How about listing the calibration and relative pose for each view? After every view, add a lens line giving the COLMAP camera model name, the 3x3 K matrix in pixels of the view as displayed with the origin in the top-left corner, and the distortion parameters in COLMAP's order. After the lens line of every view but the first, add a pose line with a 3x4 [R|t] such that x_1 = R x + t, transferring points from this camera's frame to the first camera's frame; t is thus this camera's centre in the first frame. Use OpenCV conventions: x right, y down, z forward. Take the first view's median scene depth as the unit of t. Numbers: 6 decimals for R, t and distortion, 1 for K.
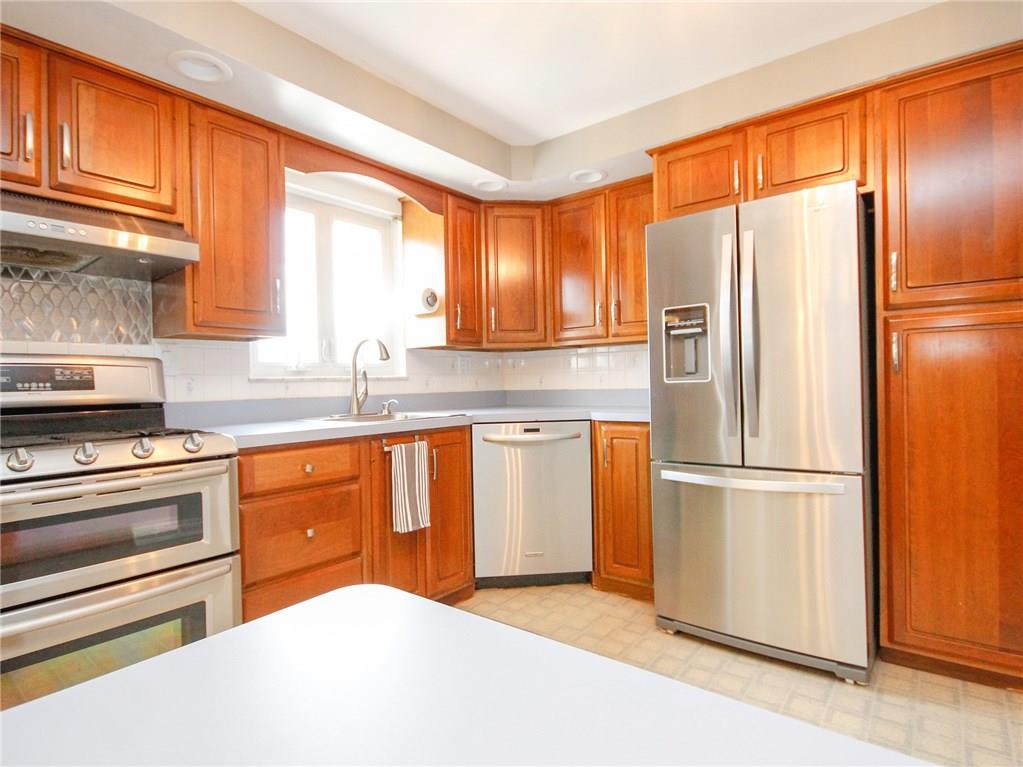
lens RADIAL K [[553.0, 0, 511.5], [0, 553.0, 383.5], [0, 0, 1]] dist [0.003411, 0.001866]
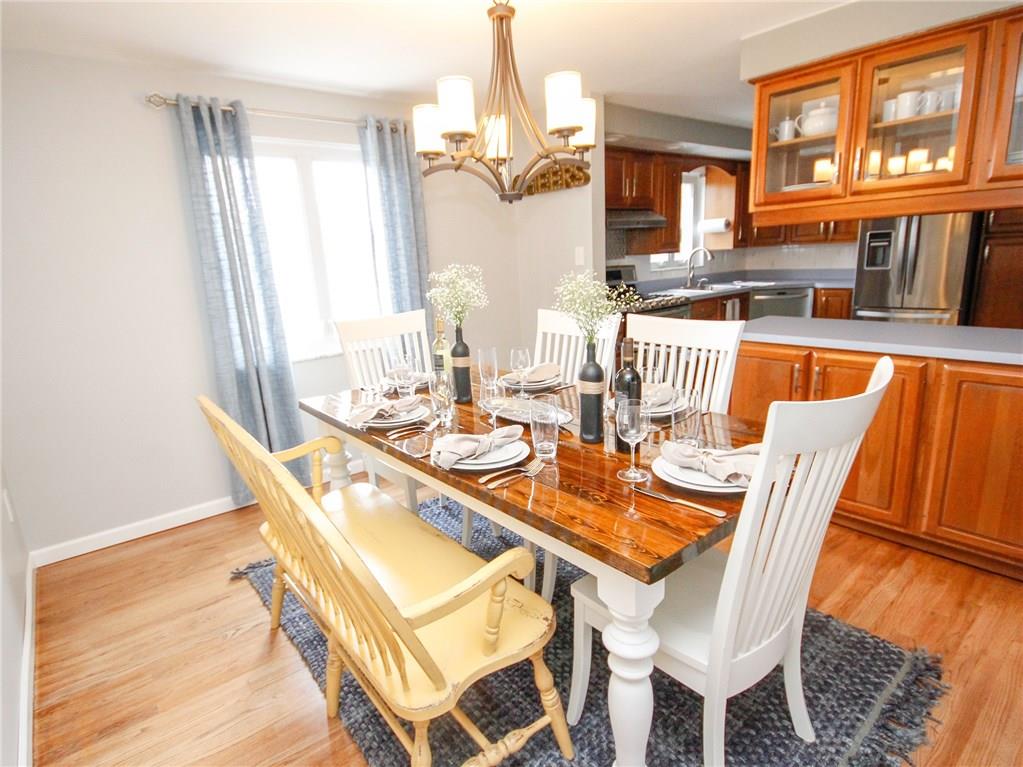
lens RADIAL K [[553.0, 0, 511.5], [0, 553.0, 383.5], [0, 0, 1]] dist [0.003411, 0.001866]
pose [[0.976132, 0.019330, -0.216317, -0.555120], [0.032301, 0.972032, 0.232618, -0.108295], [0.214763, -0.234053, 0.948207, -1.351066]]
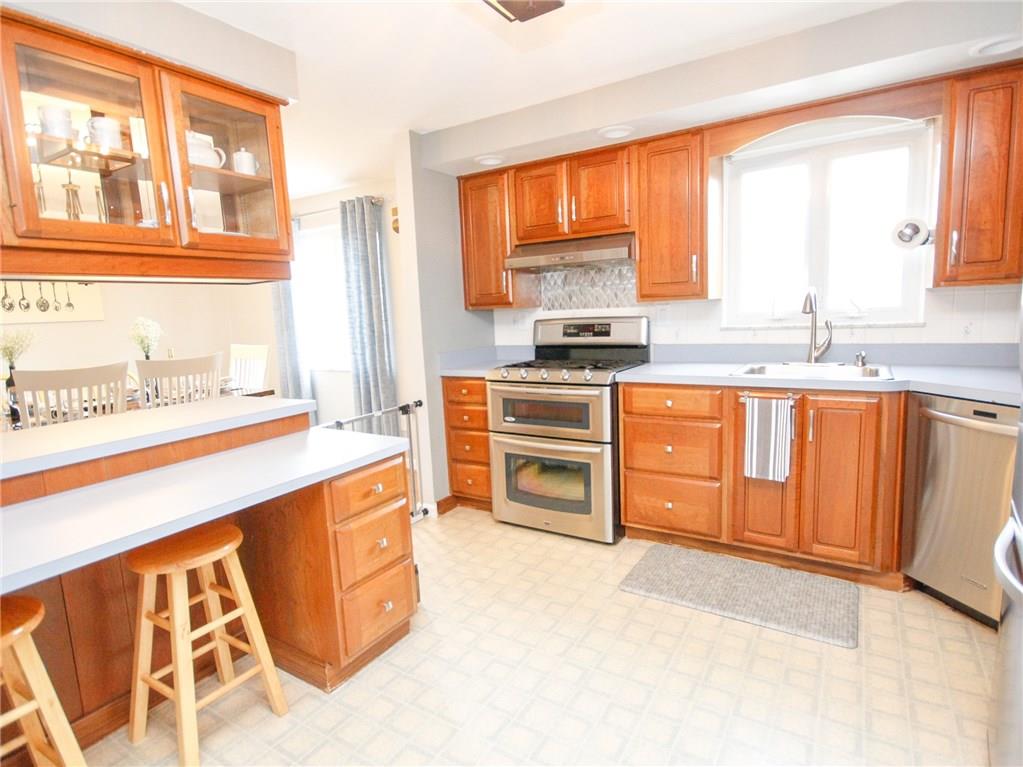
lens RADIAL K [[553.0, 0, 511.5], [0, 553.0, 383.5], [0, 0, 1]] dist [0.003411, 0.001866]
pose [[0.099029, 0.150905, -0.983575, 0.785086], [0.041868, 0.986927, 0.155635, -0.103381], [0.994203, -0.056593, 0.091417, 0.415730]]
